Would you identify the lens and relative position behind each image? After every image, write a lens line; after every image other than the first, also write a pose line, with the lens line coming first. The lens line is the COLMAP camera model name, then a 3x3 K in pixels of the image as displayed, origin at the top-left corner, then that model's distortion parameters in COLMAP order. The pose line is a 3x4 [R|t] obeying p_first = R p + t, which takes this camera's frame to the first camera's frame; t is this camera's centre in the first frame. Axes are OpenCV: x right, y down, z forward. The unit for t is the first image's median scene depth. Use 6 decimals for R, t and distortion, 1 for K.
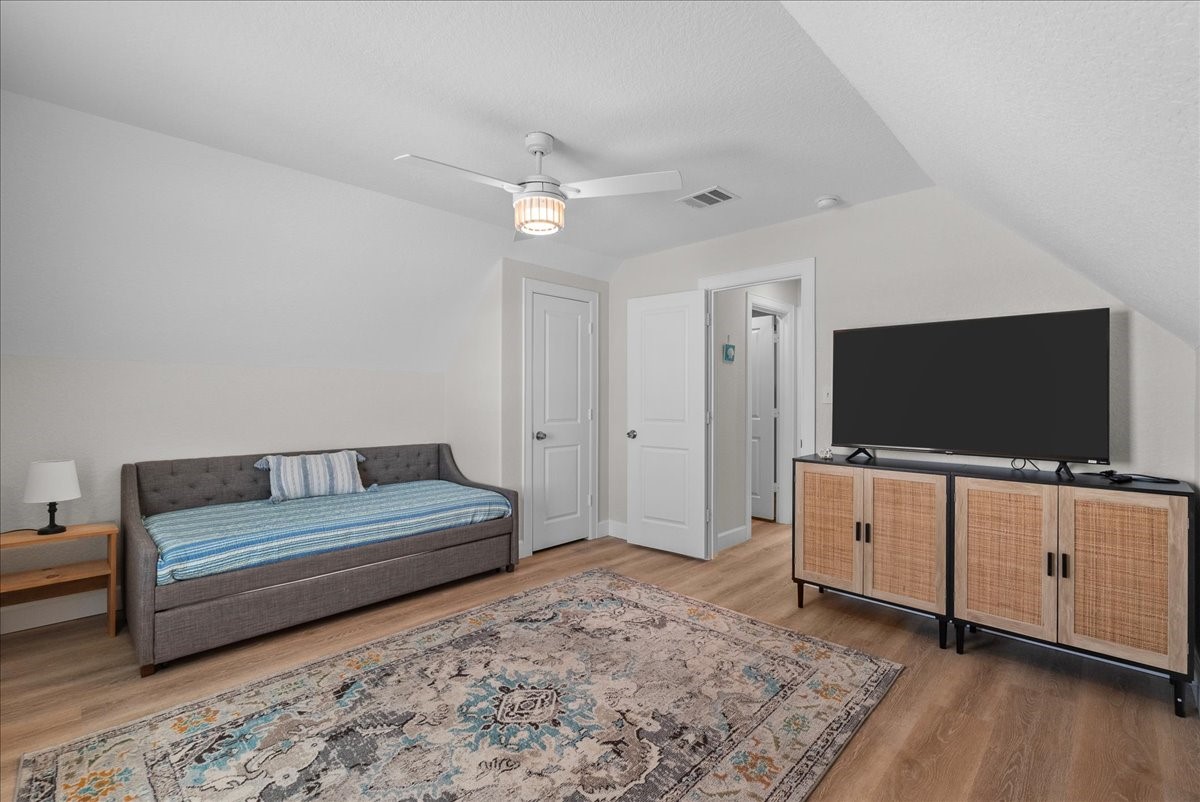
lens RADIAL K [[527.1, 0, 604.8], [0, 527.1, 403.0], [0, 0, 1]] dist [-0.001020, -0.000254]
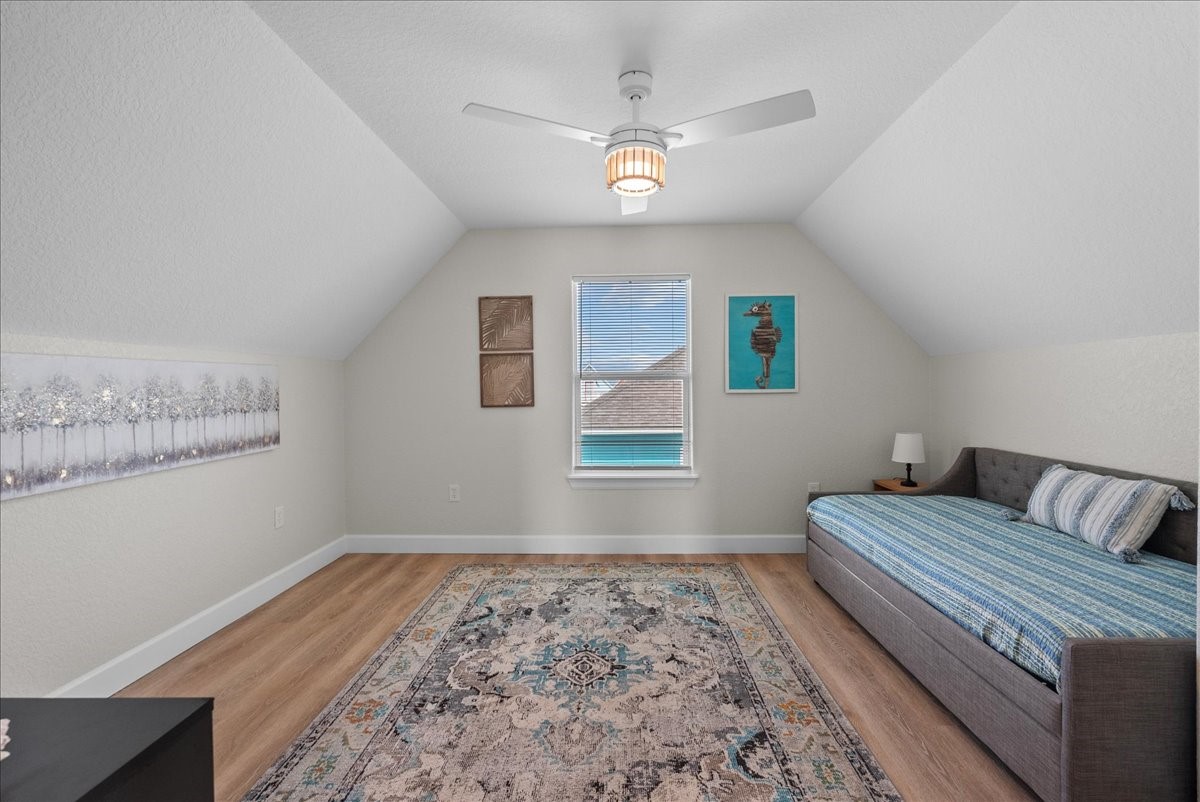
lens RADIAL K [[527.1, 0, 604.8], [0, 527.1, 403.0], [0, 0, 1]] dist [-0.001020, -0.000254]
pose [[-0.738962, 0.024717, -0.673294, 0.557150], [0.000407, 0.999343, 0.036239, -0.022064], [0.673747, 0.026505, -0.738486, 1.845021]]
